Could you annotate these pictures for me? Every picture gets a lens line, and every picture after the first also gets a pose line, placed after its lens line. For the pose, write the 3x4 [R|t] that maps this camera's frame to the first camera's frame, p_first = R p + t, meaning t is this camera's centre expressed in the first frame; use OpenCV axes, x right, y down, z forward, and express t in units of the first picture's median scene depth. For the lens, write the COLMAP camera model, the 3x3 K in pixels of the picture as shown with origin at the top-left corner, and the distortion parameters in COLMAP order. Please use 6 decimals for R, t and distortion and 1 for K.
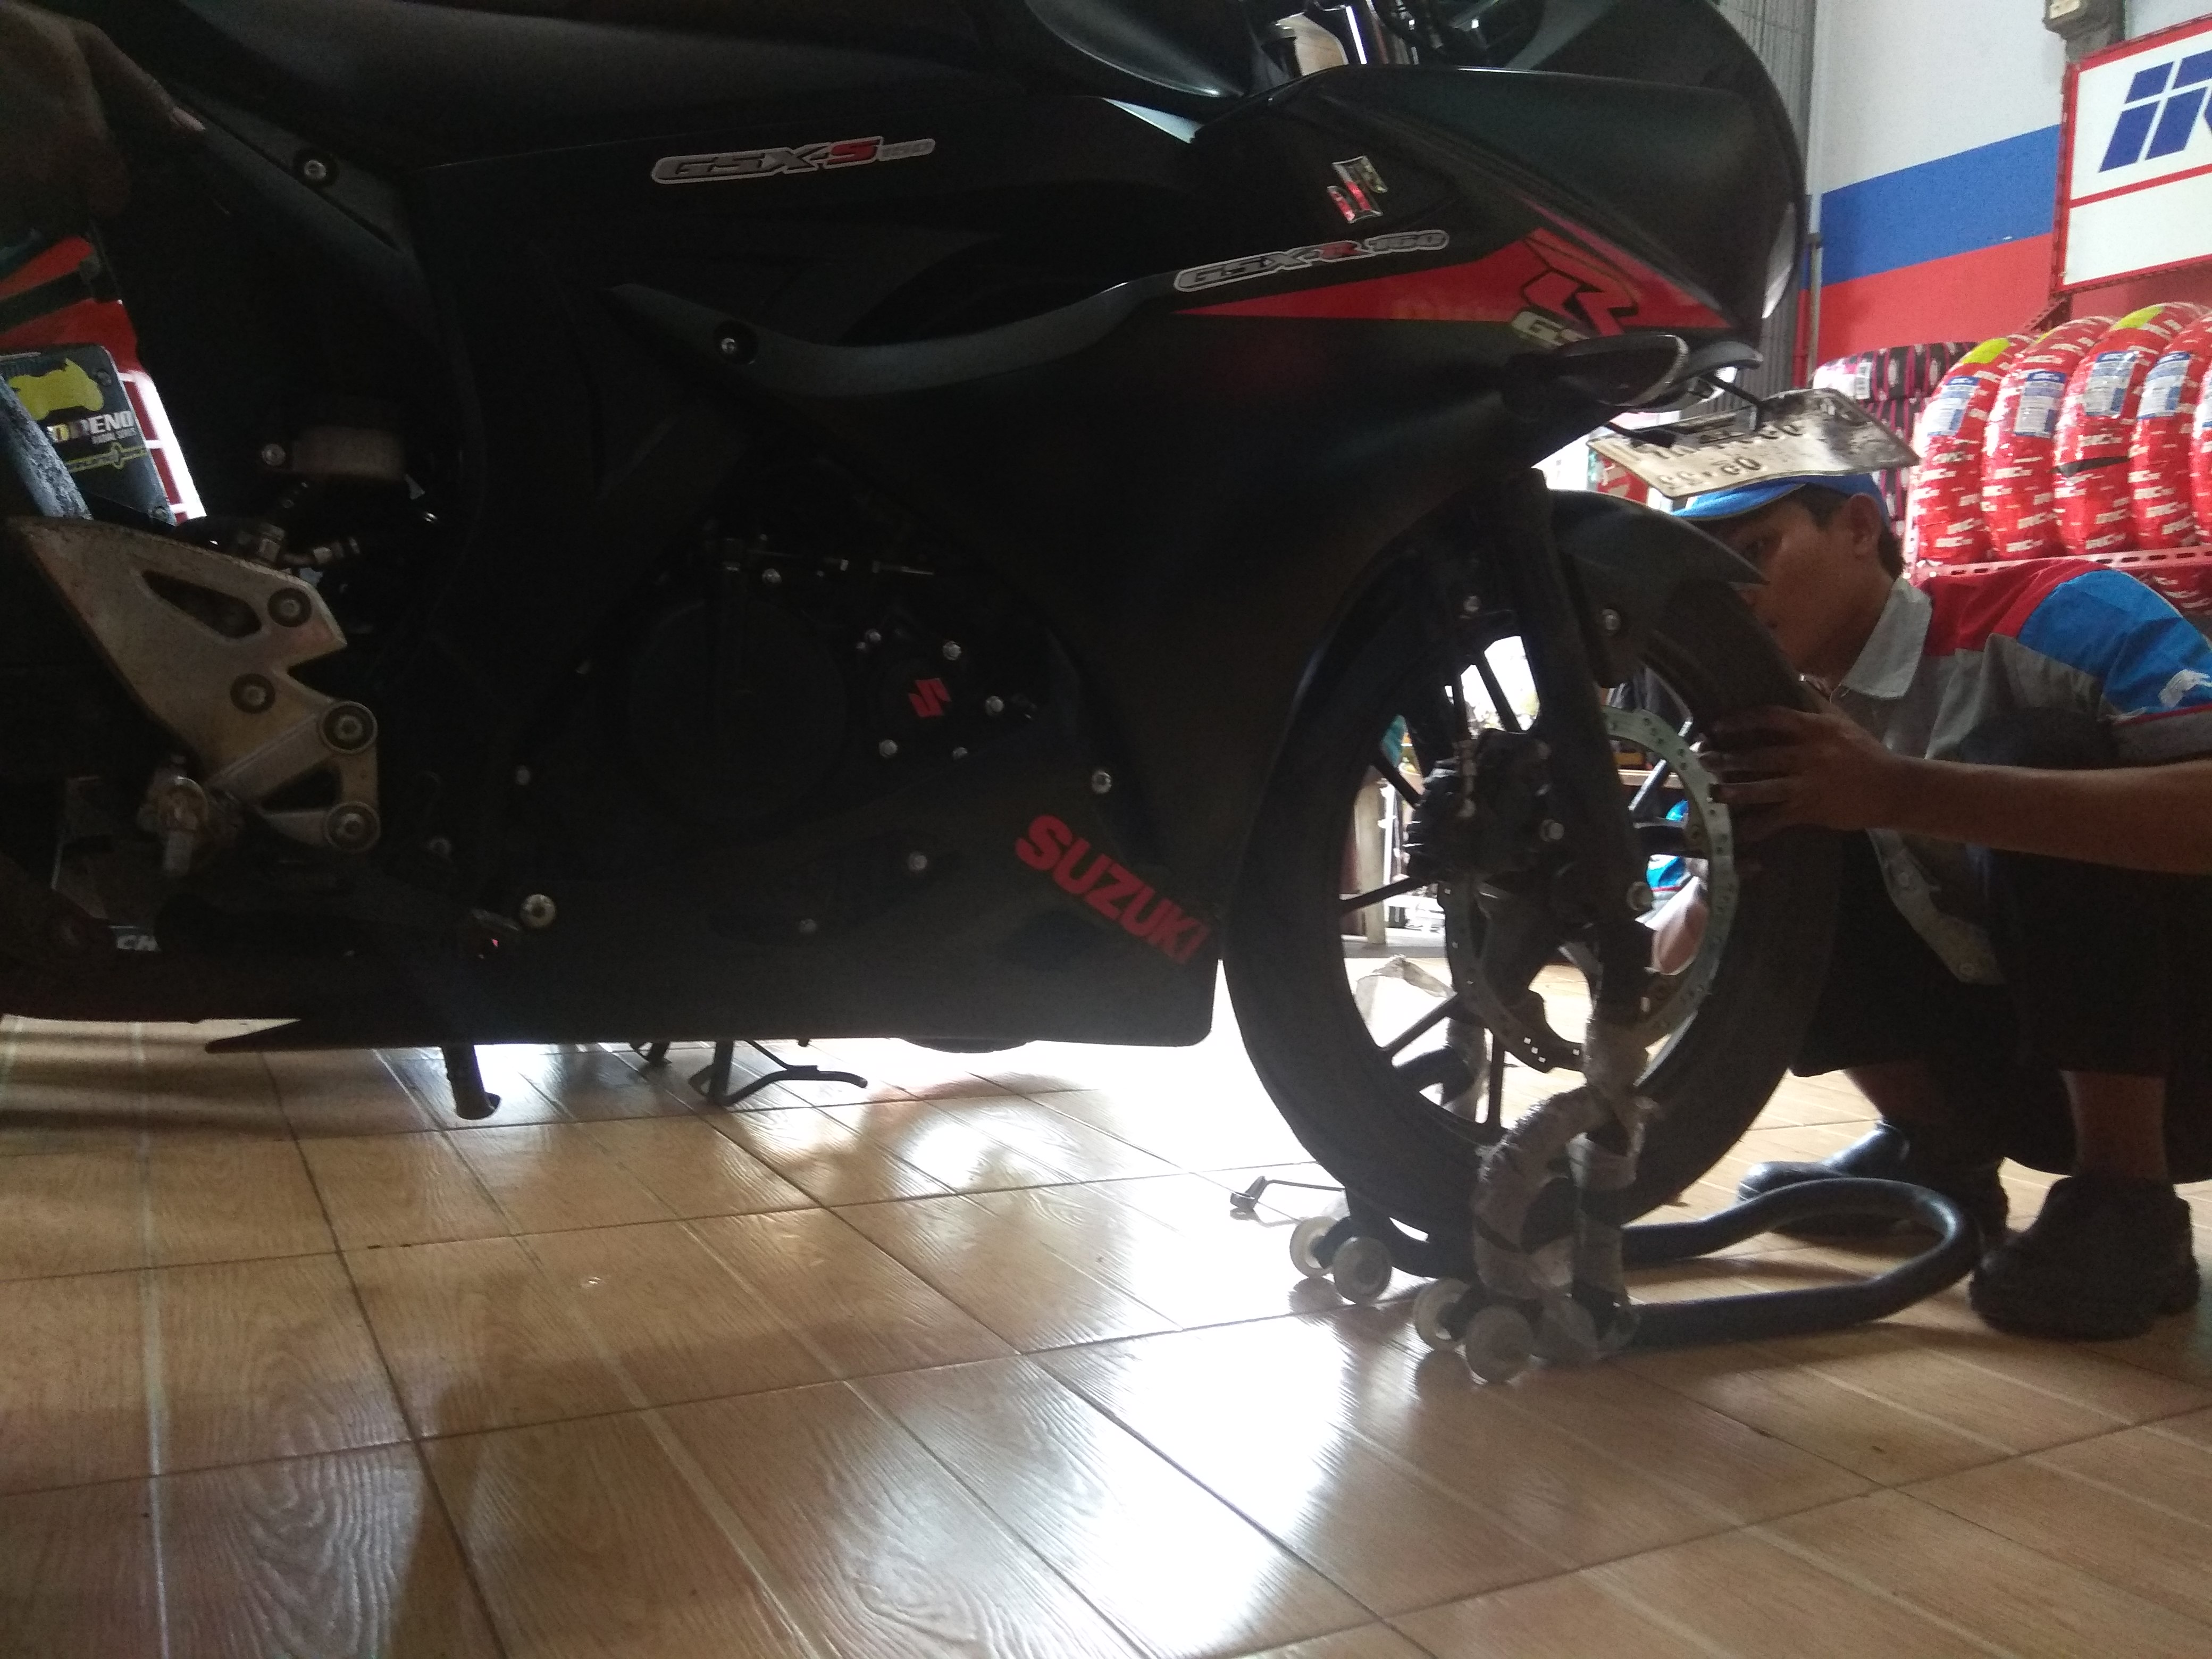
lens RADIAL K [[1713.8, 0, 1106.0], [0, 1713.8, 829.5], [0, 0, 1]] dist [0.068532, -0.098973]
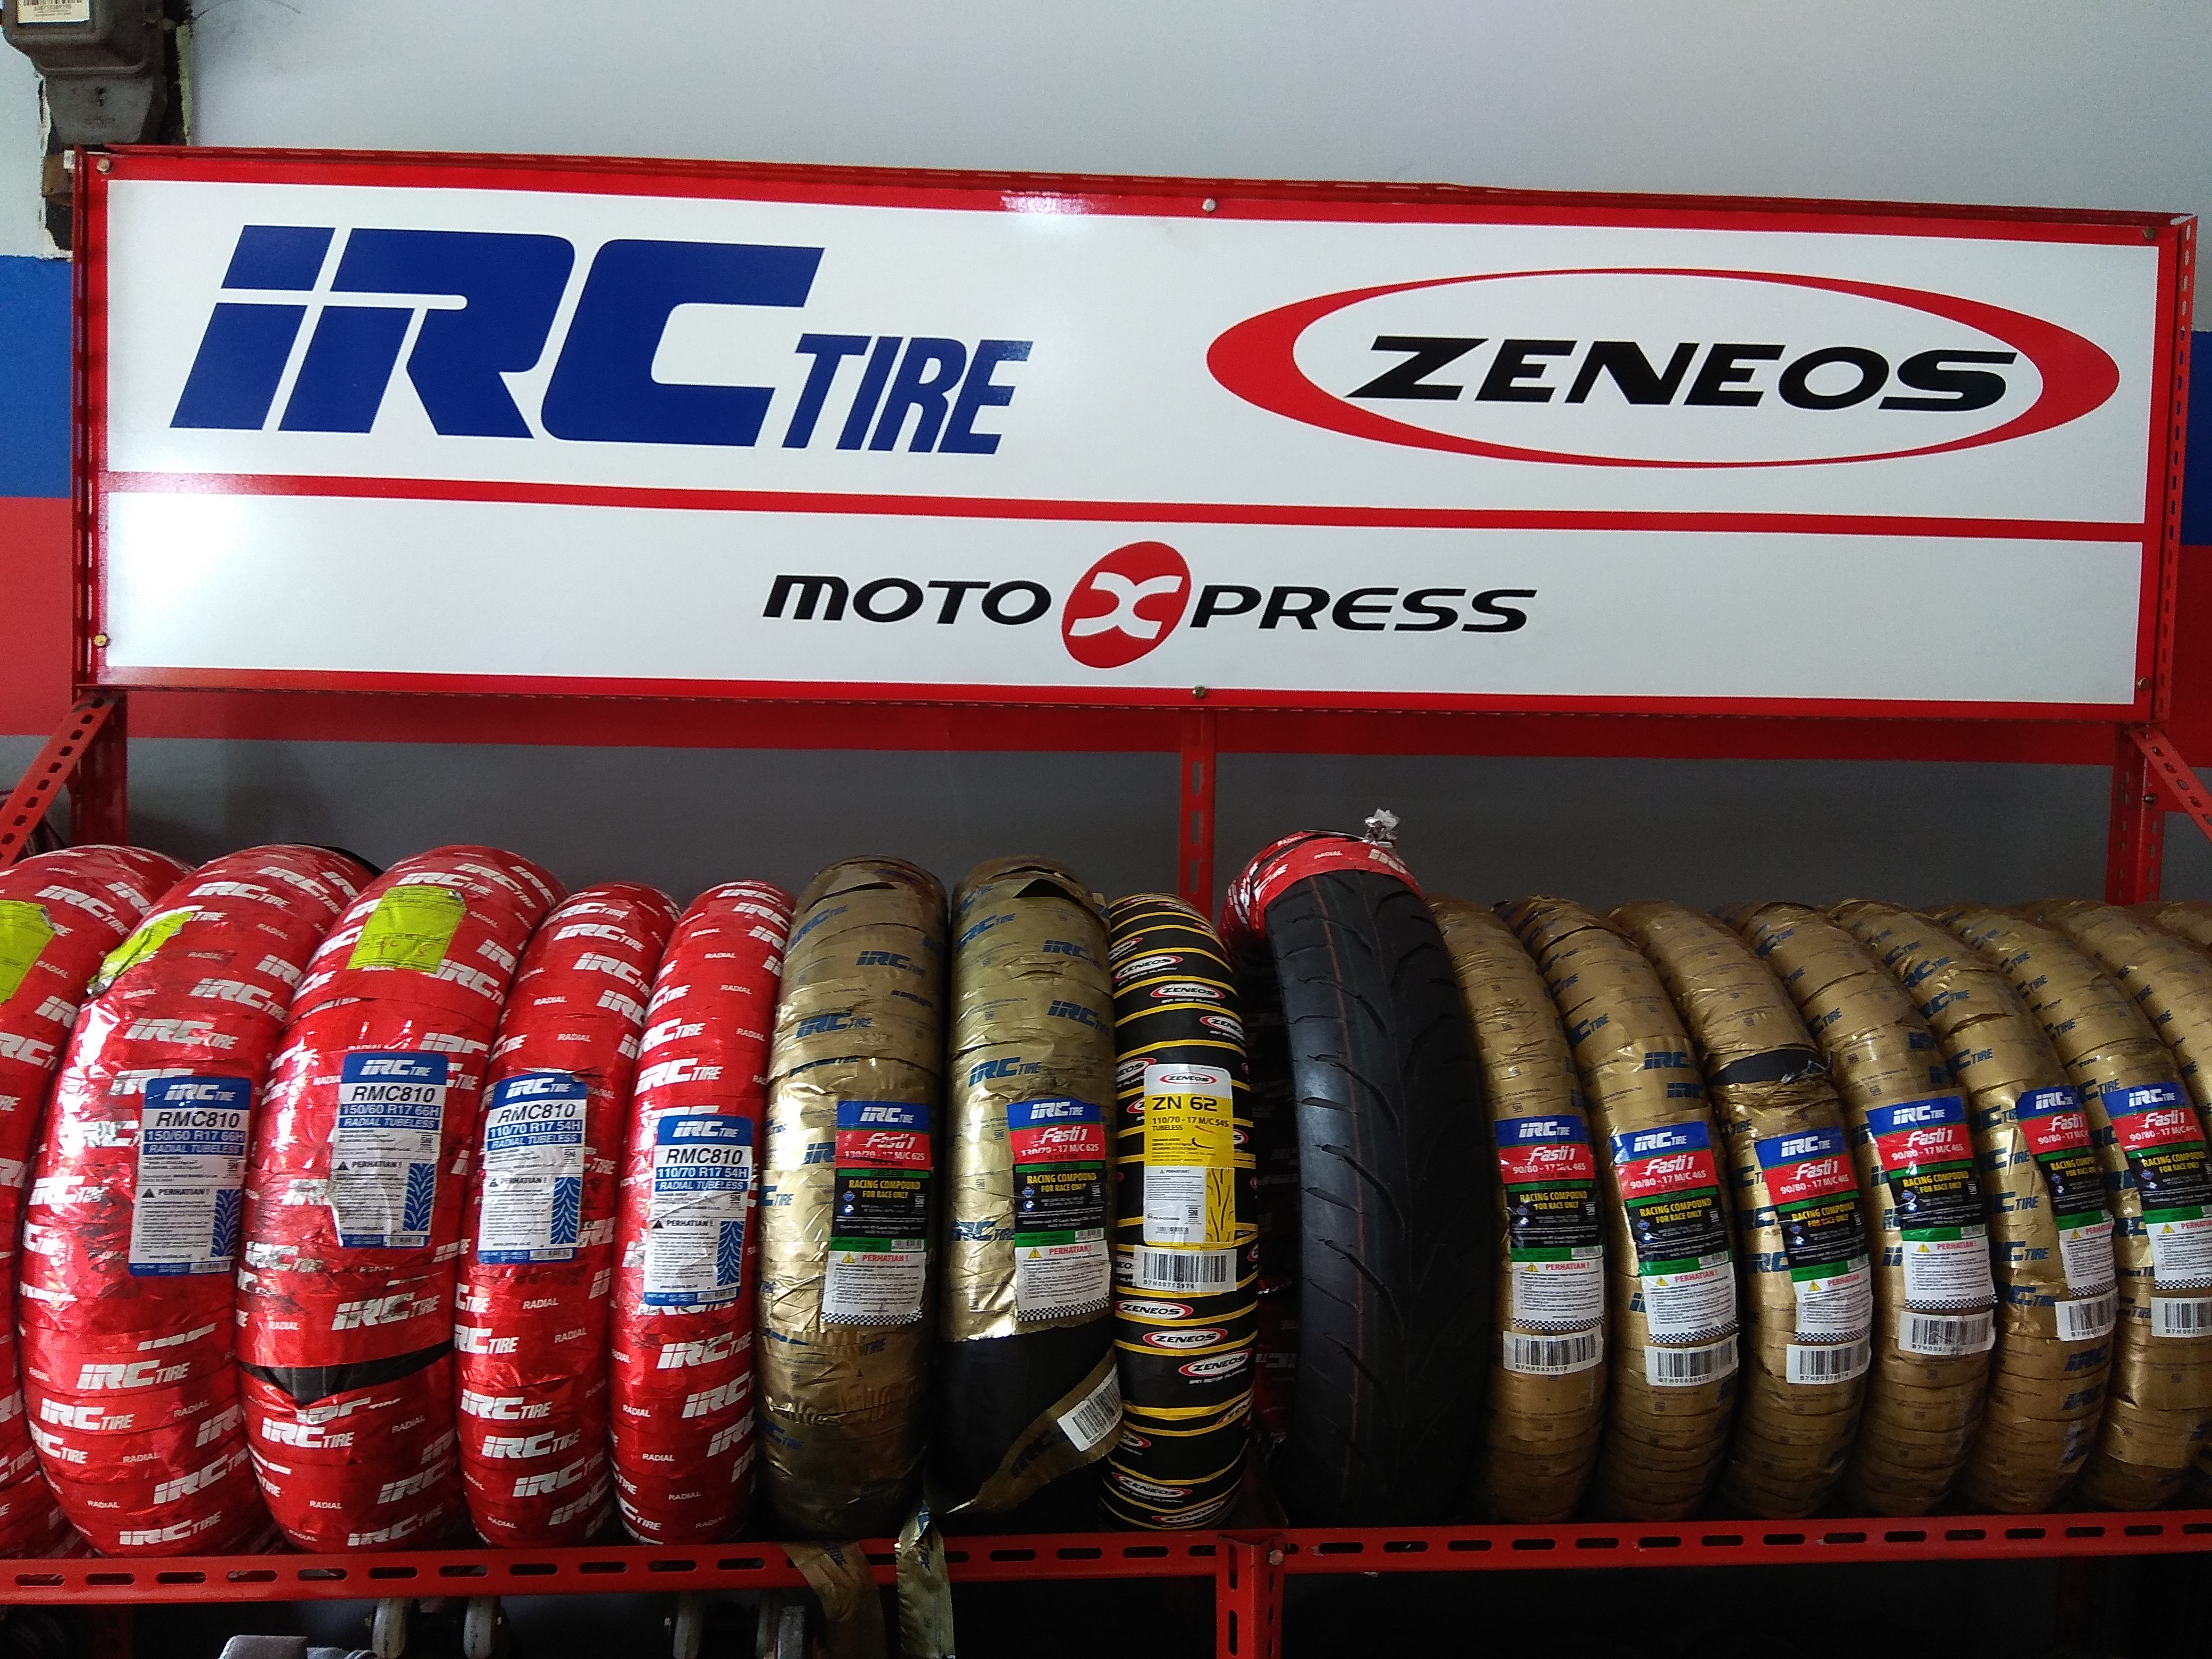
lens RADIAL K [[1713.8, 0, 1106.0], [0, 1713.8, 829.5], [0, 0, 1]] dist [0.068532, -0.098973]
pose [[0.404719, -0.080453, 0.910895, 0.256644], [0.041169, 0.996715, 0.069741, -0.294847], [-0.913514, 0.009275, 0.406702, 0.596312]]
